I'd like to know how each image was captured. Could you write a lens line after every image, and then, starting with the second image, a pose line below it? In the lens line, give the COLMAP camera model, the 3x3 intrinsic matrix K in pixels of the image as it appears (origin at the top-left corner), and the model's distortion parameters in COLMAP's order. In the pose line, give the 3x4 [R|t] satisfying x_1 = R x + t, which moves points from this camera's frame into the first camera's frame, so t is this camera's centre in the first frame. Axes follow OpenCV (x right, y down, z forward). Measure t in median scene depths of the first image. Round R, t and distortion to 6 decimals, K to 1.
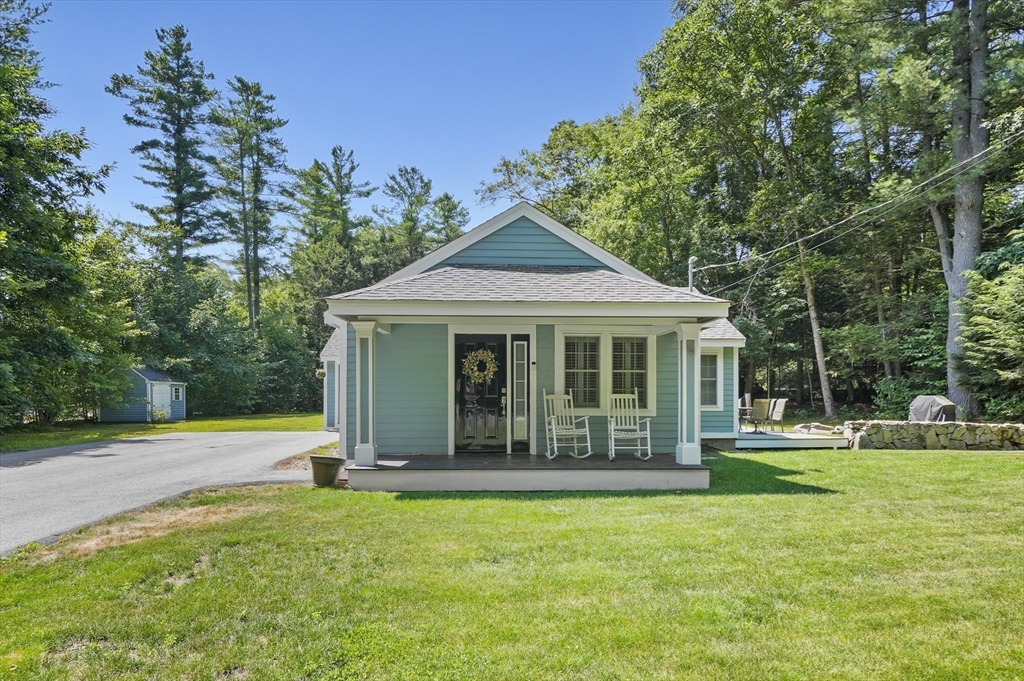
lens RADIAL K [[579.1, 0, 510.1], [0, 579.1, 393.4], [0, 0, 1]] dist [-0.003594, -0.001438]
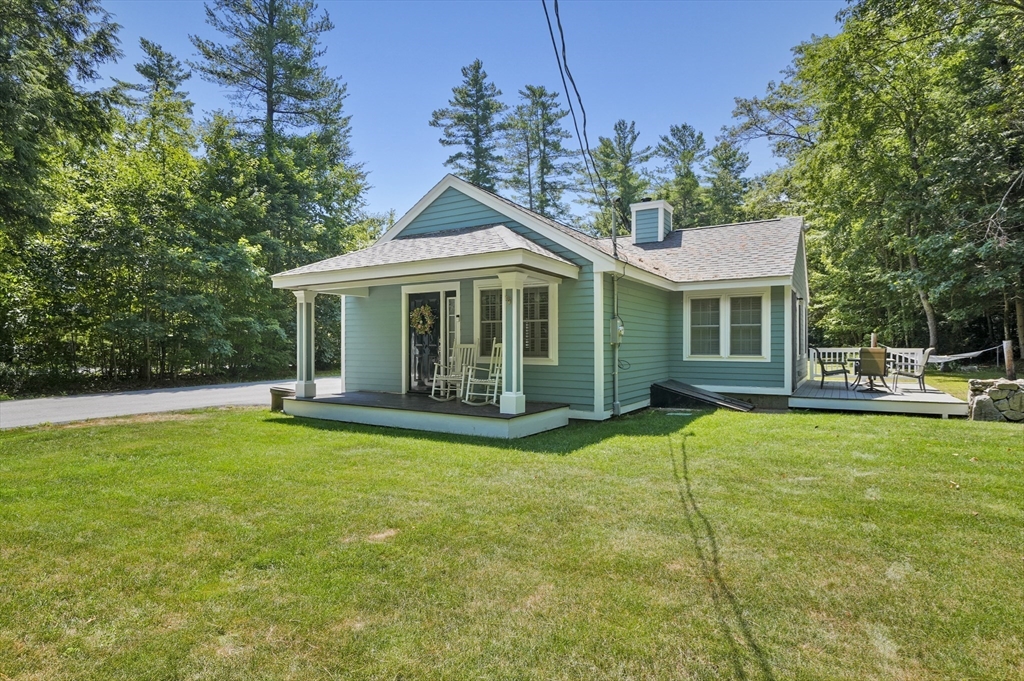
lens RADIAL K [[536.4, 0, 512.0], [0, 536.4, 340.5], [0, 0, 1]] dist [-0.000224, 0.000141]
pose [[0.826013, -0.007100, -0.563606, 0.177171], [0.004762, 0.999973, -0.005617, 0.000444], [0.563631, 0.001956, 0.826025, 0.049599]]
